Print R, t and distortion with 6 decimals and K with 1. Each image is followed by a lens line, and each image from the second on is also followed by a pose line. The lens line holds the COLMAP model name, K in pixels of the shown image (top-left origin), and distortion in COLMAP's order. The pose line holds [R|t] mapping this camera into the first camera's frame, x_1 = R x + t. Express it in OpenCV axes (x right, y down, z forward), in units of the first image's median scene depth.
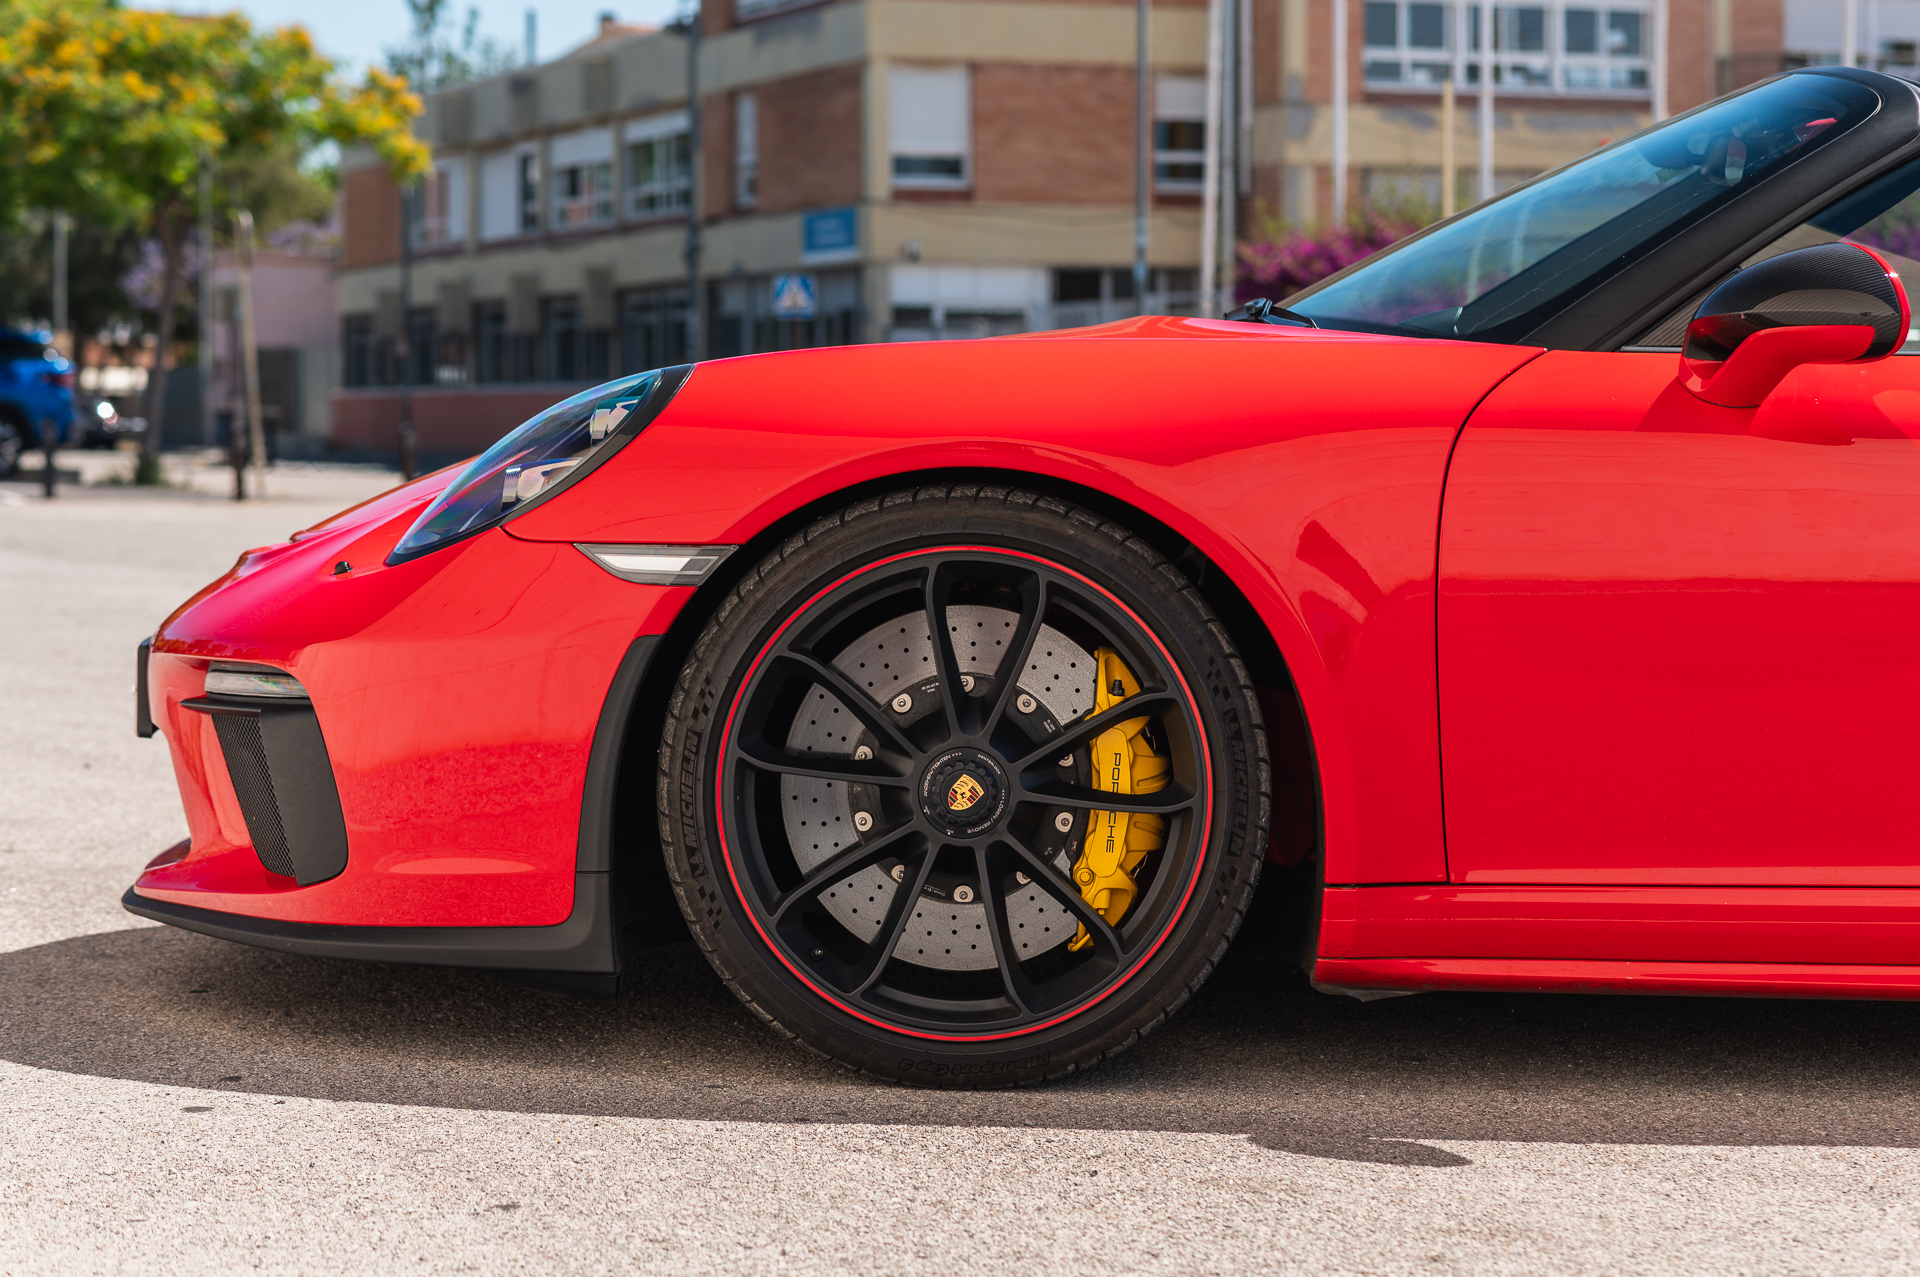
lens RADIAL K [[4851.5, 0, 964.5], [0, 4851.5, 640.8], [0, 0, 1]] dist [-0.067221, 0.000000]
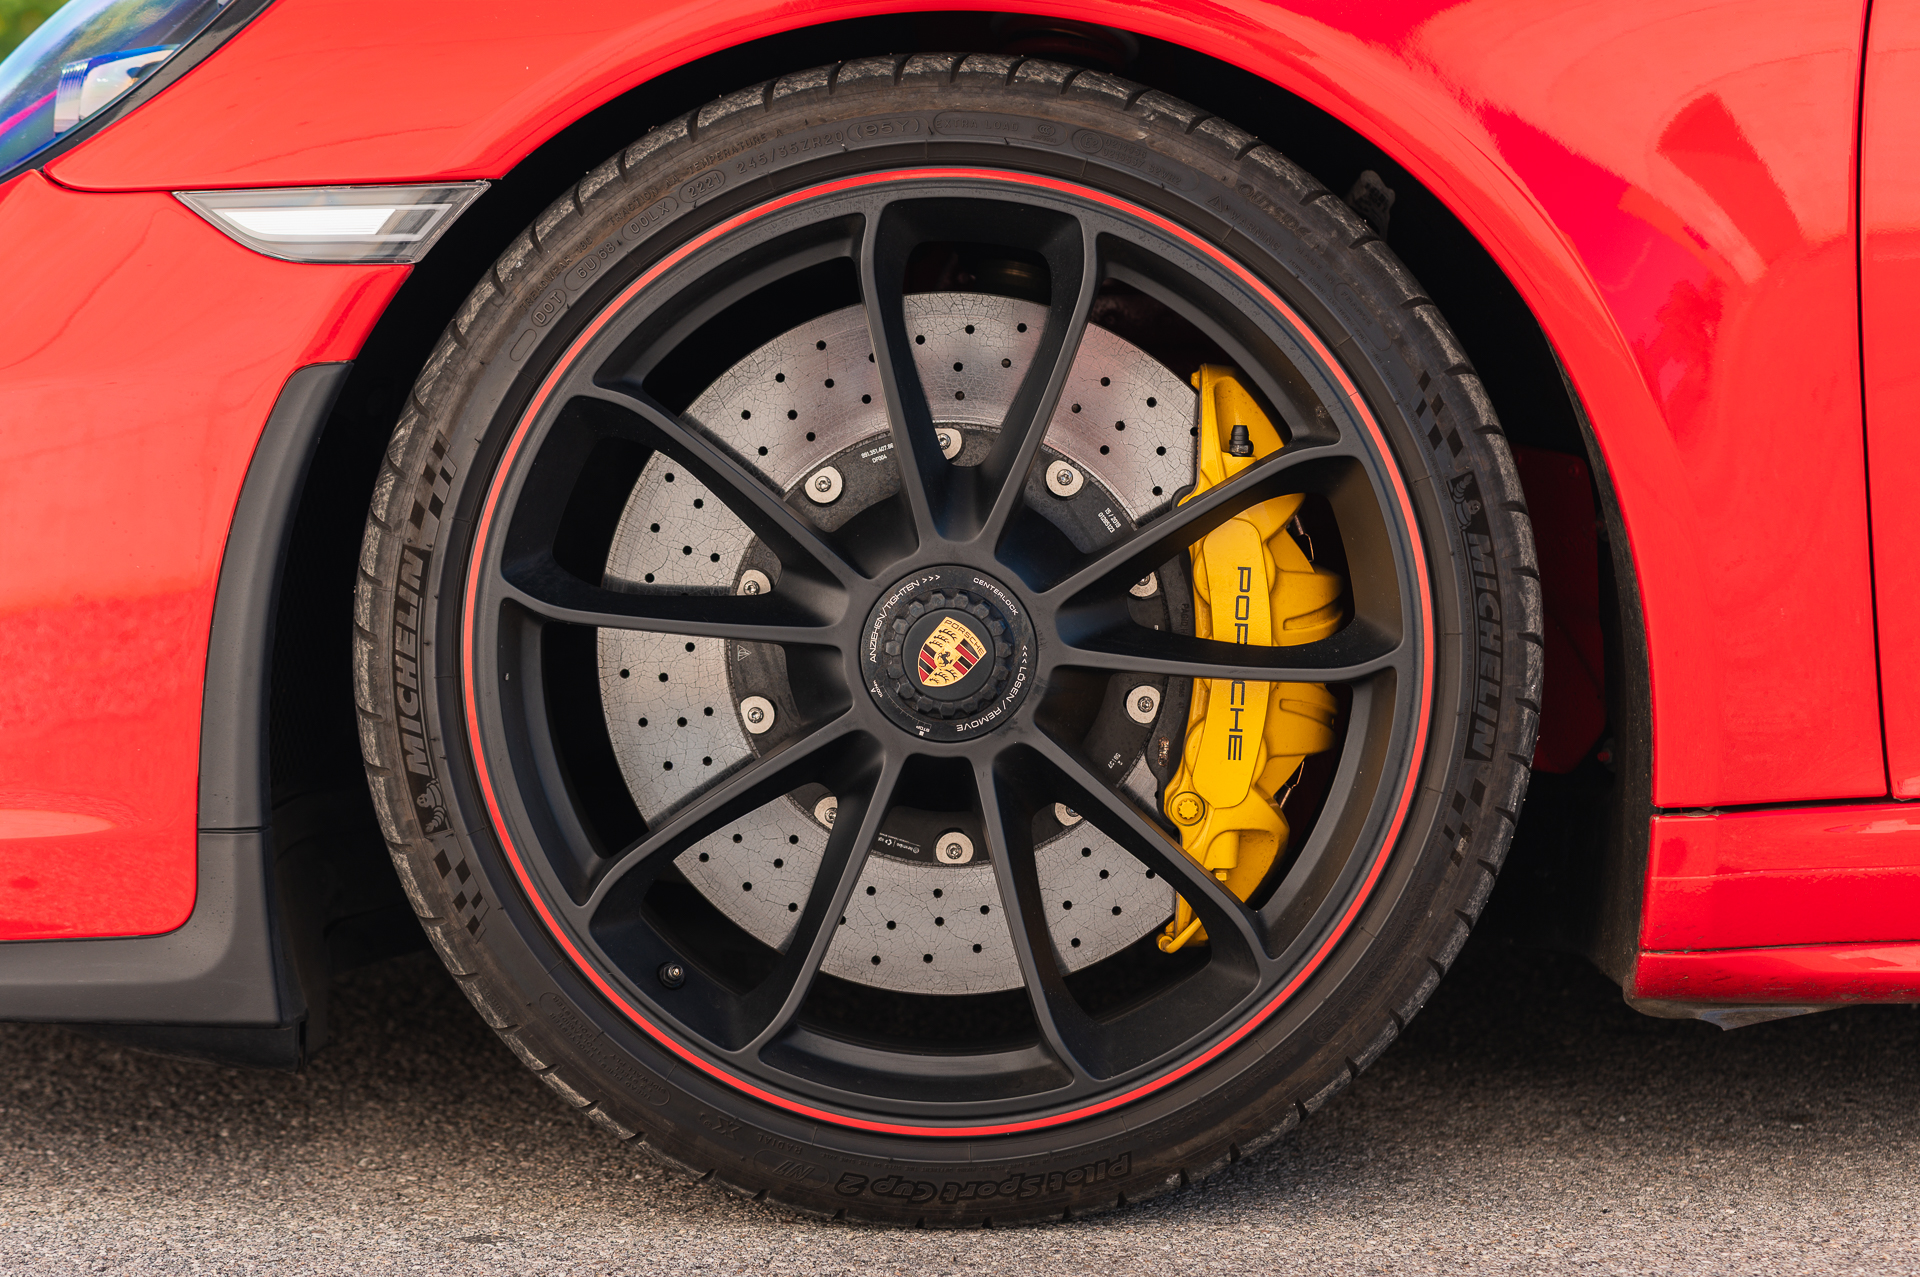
lens RADIAL K [[4851.5, 0, 957.6], [0, 4851.5, 636.3], [0, 0, 1]] dist [-0.067221, 0.000000]
pose [[0.999507, -0.030944, -0.005408, 0.003745], [0.031070, 0.999202, 0.025098, 0.016678], [0.004627, -0.025253, 0.999670, 0.486263]]
